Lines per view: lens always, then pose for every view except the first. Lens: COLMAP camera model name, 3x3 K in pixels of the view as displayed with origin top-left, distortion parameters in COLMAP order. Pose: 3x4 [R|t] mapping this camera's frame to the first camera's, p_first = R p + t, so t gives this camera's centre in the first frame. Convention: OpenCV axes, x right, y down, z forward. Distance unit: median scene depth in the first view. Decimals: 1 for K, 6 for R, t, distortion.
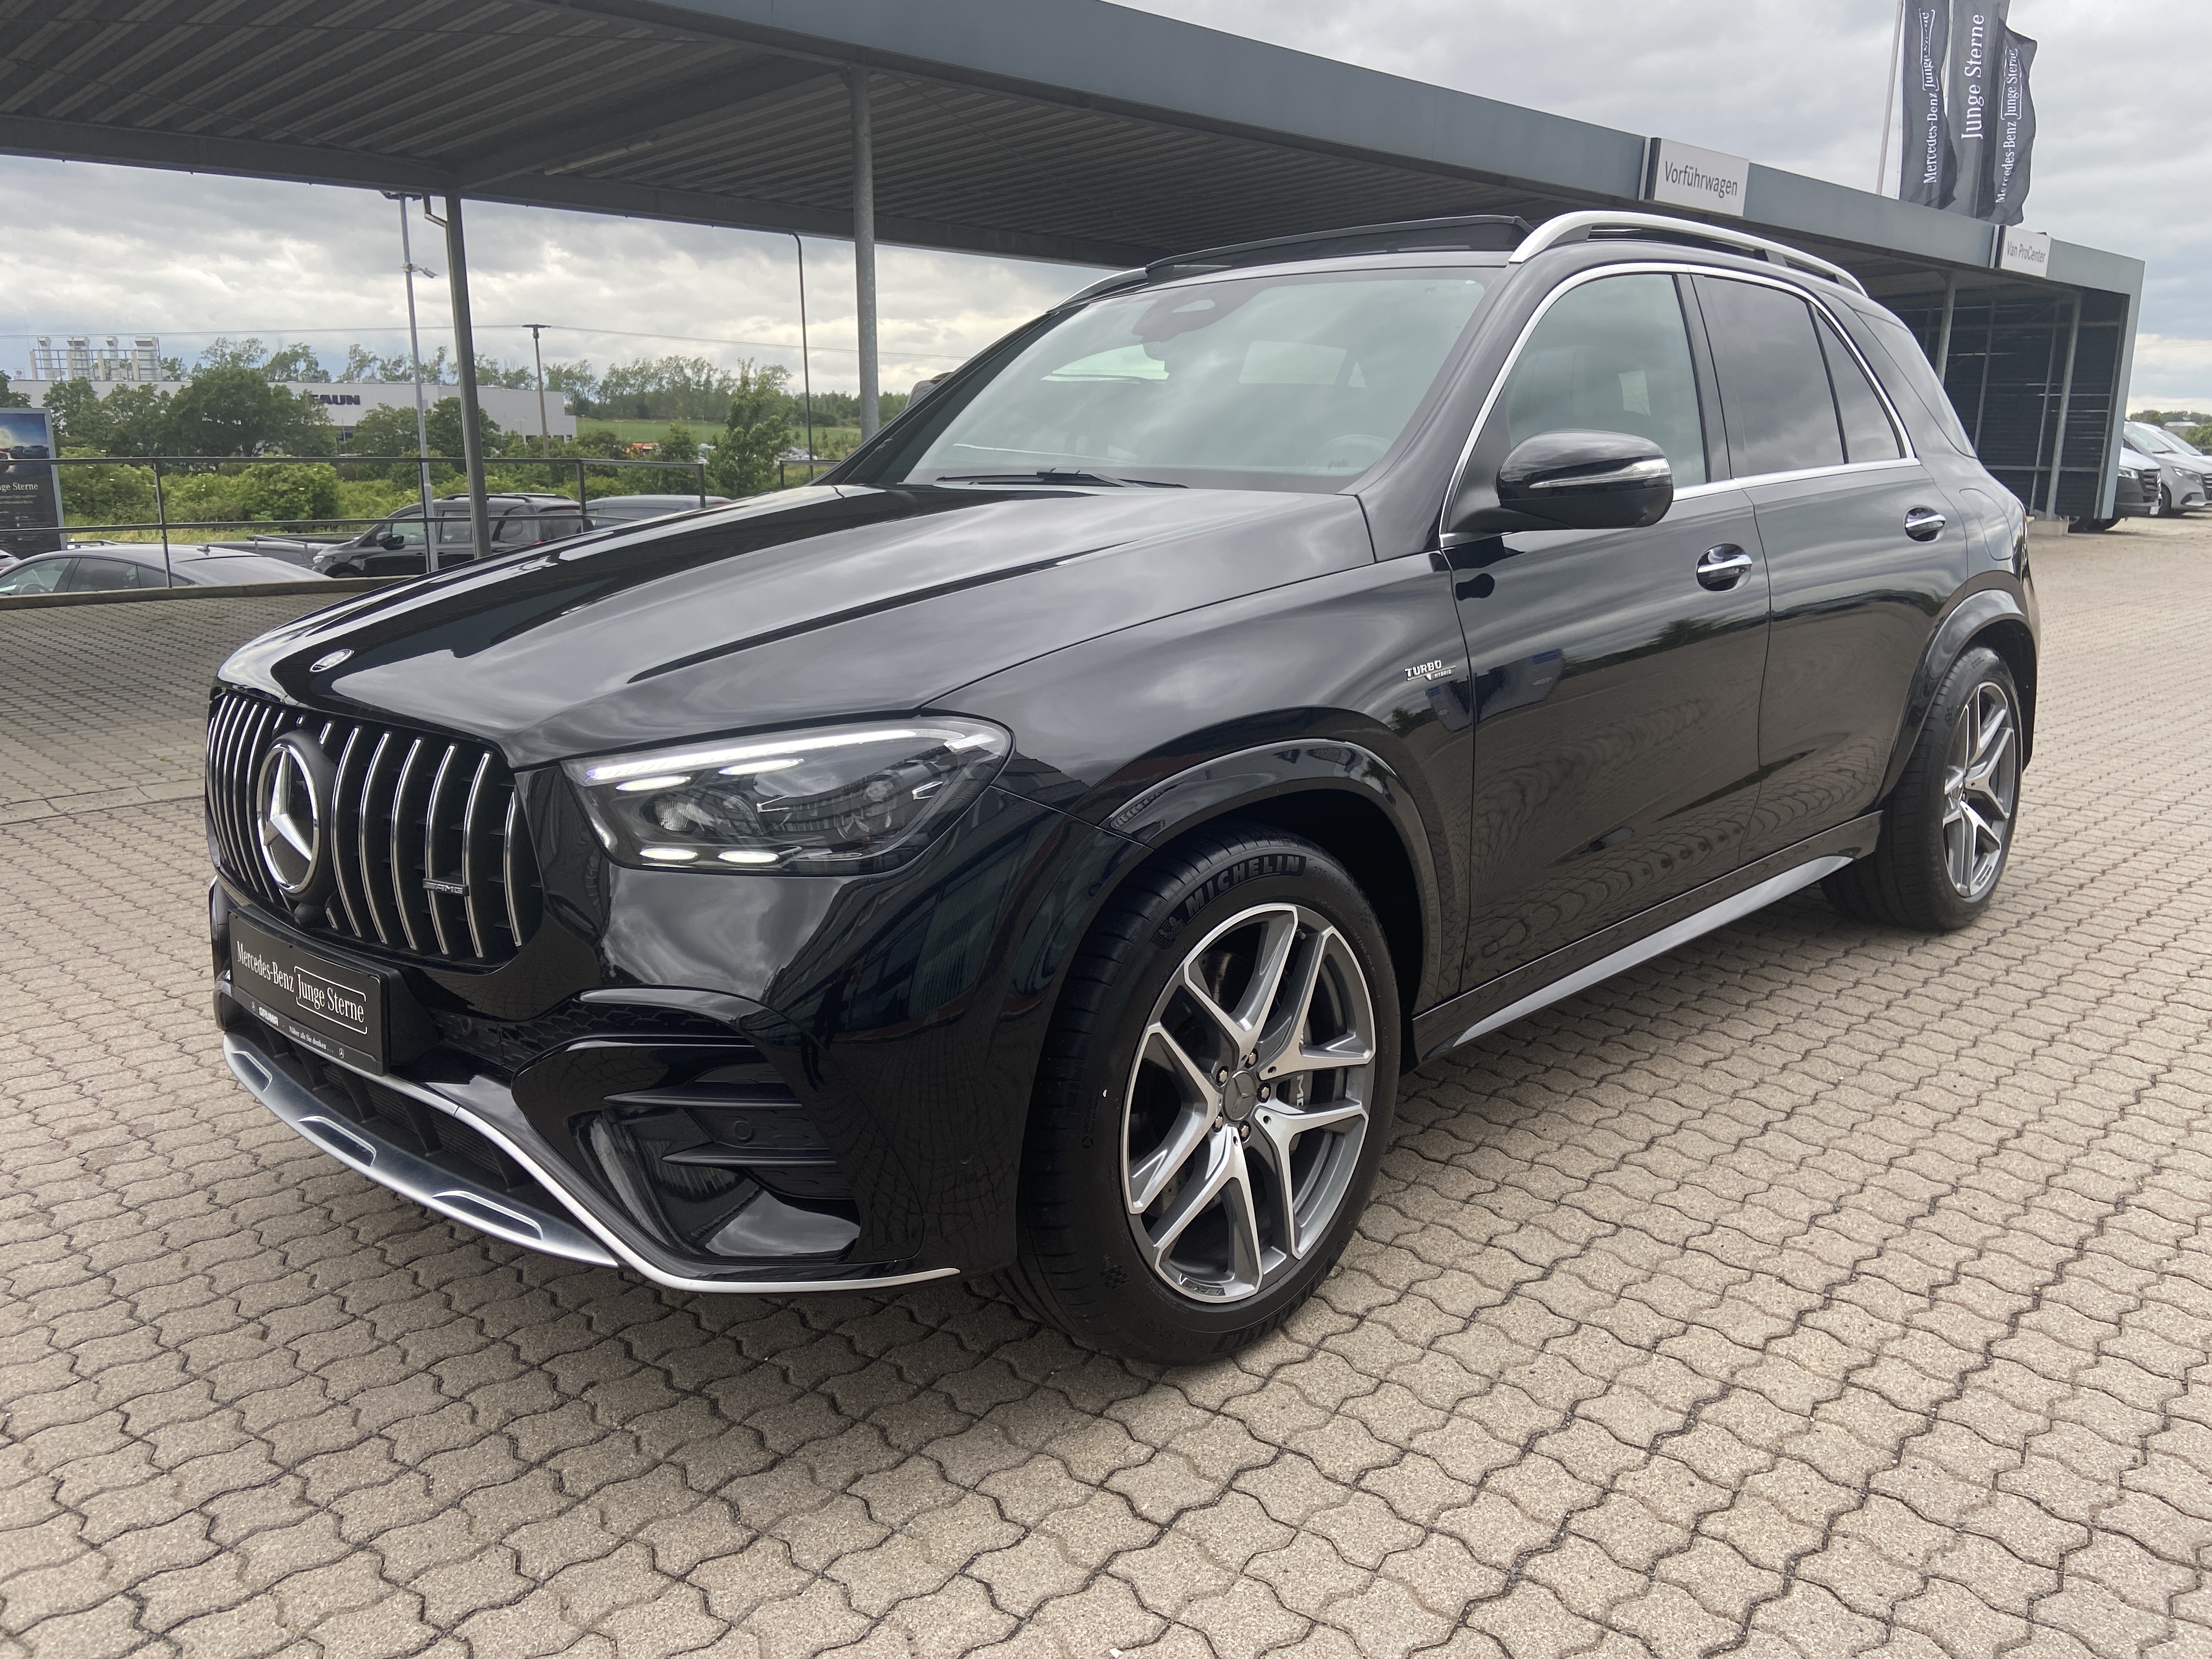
lens RADIAL K [[1668.5, 0, 1109.5], [0, 1668.5, 795.7], [0, 0, 1]] dist [0.117330, -0.153590]
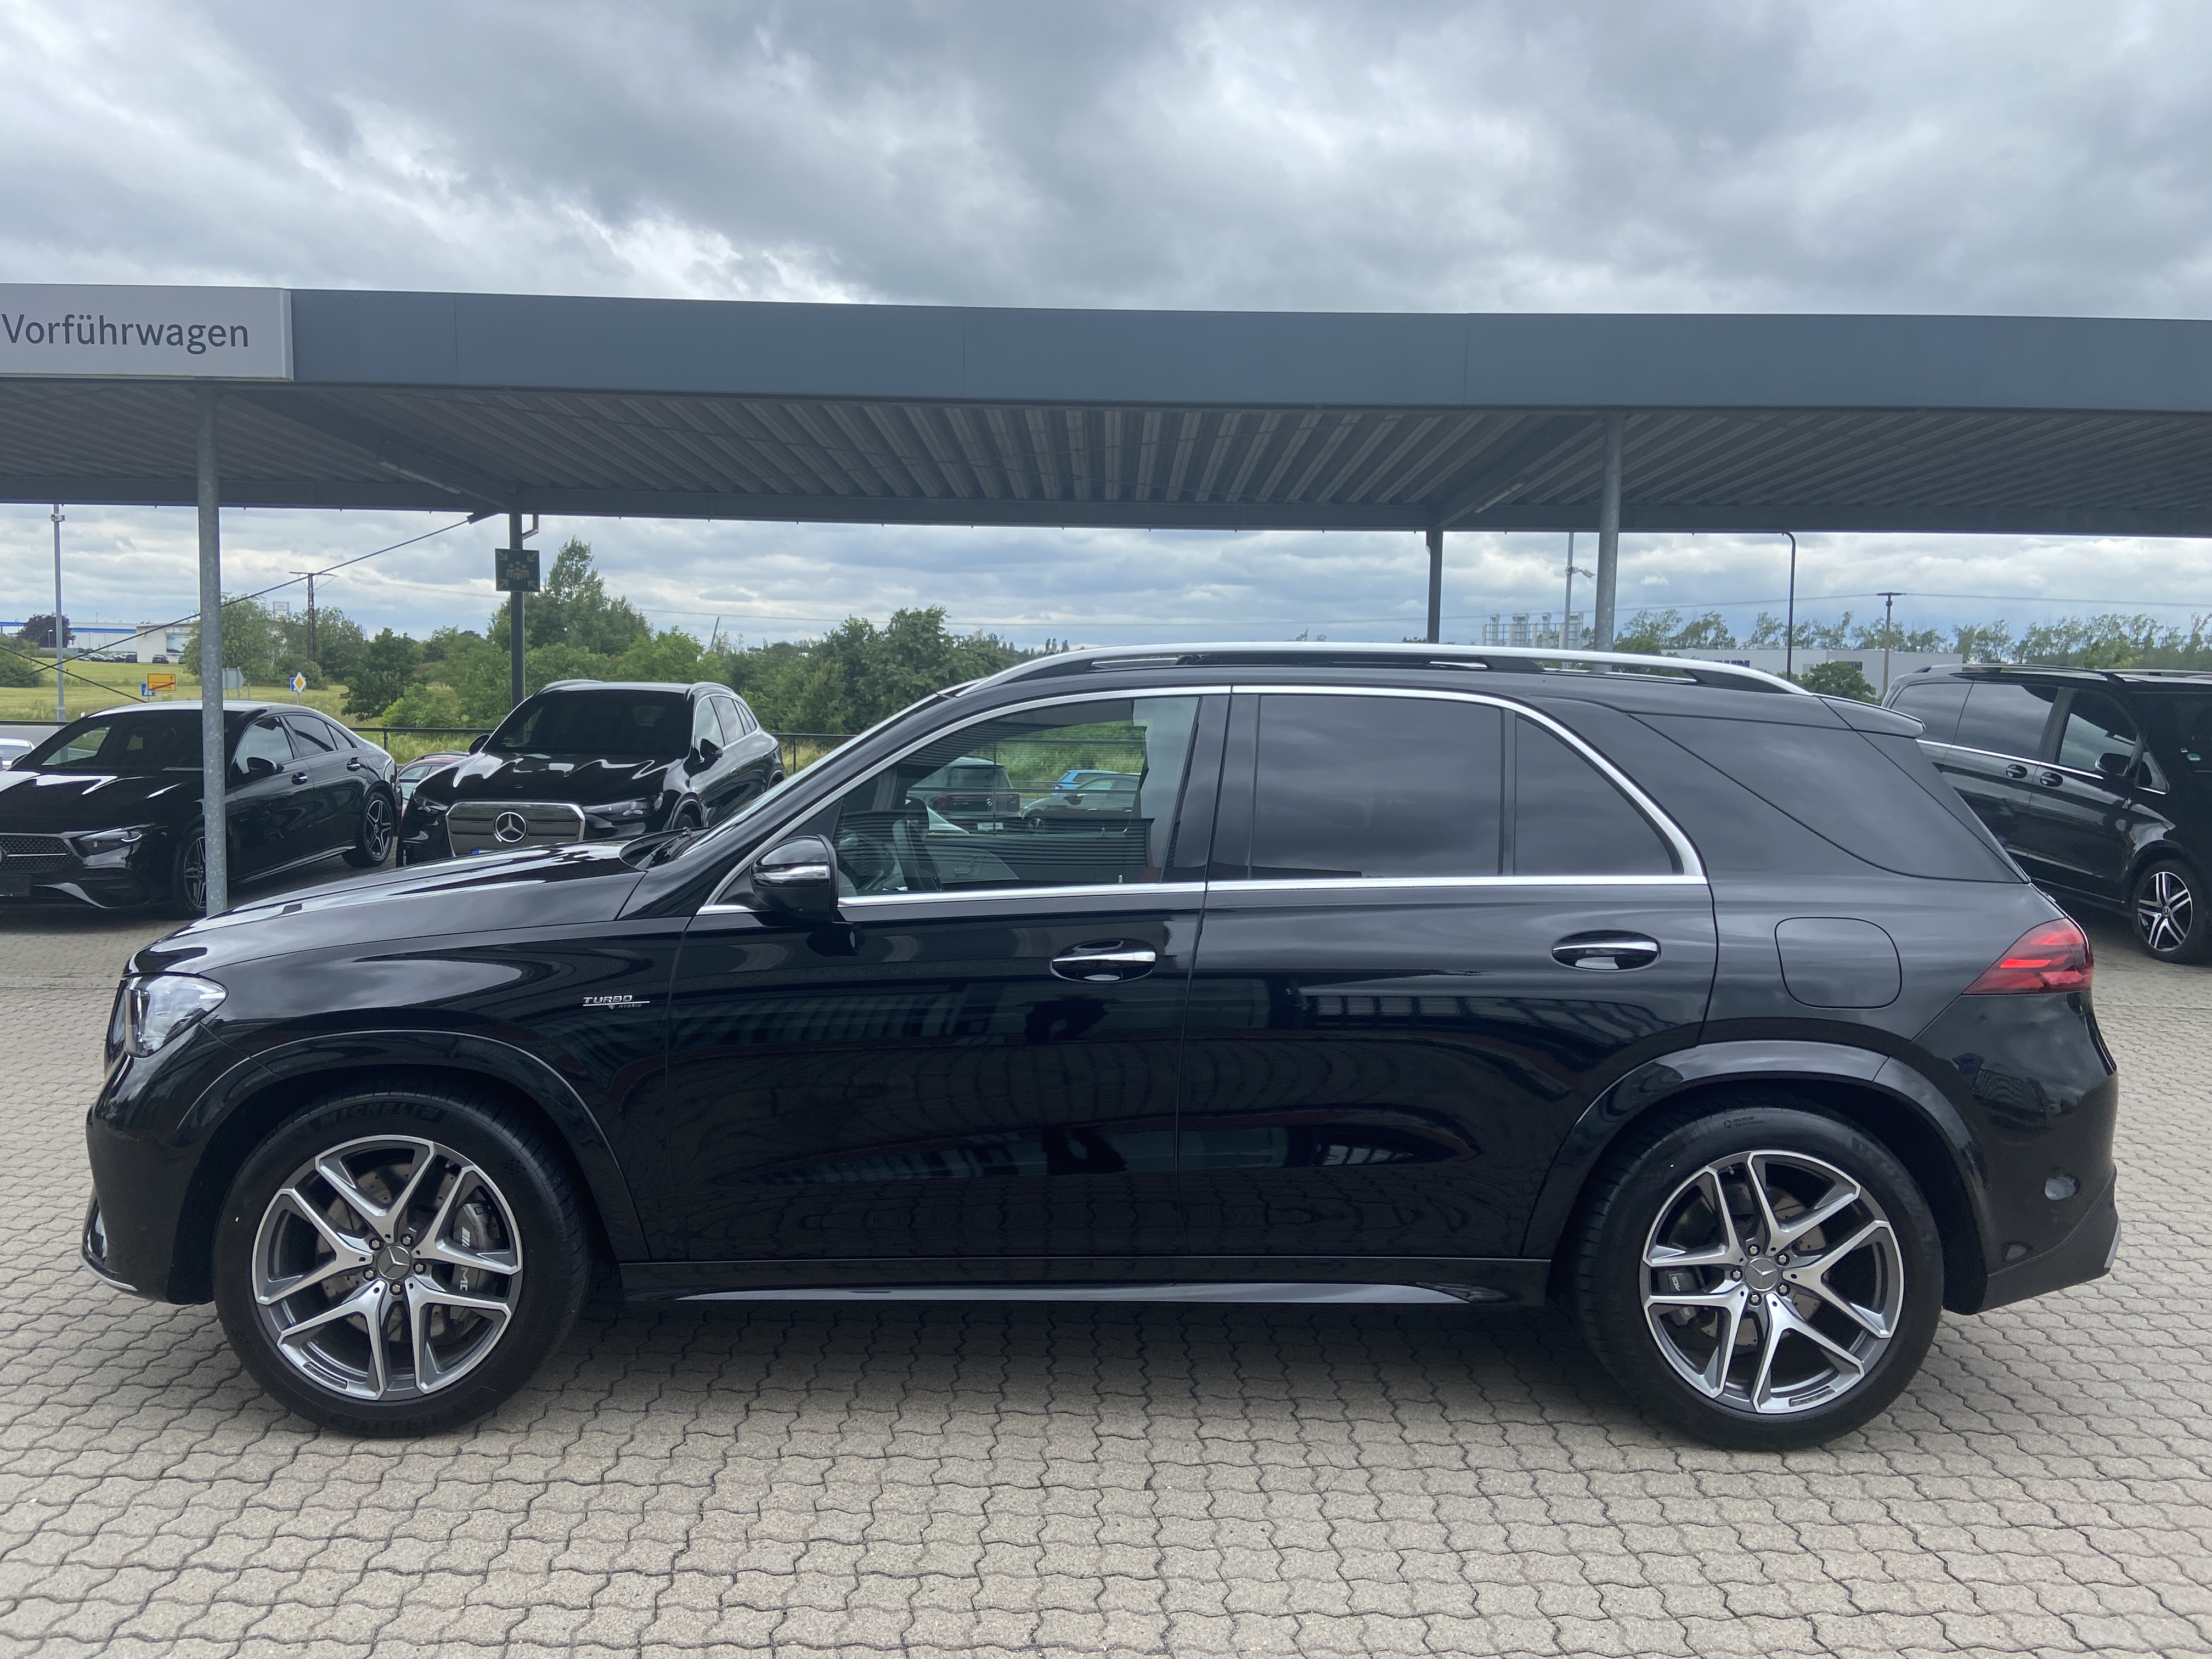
lens RADIAL K [[1668.5, 0, 1109.5], [0, 1668.5, 795.7], [0, 0, 1]] dist [0.117330, -0.153590]
pose [[0.701064, 0.058214, -0.710718, 1.235692], [-0.162873, 0.983389, -0.080112, -0.167711], [0.694249, 0.171920, 0.698900, 0.238234]]
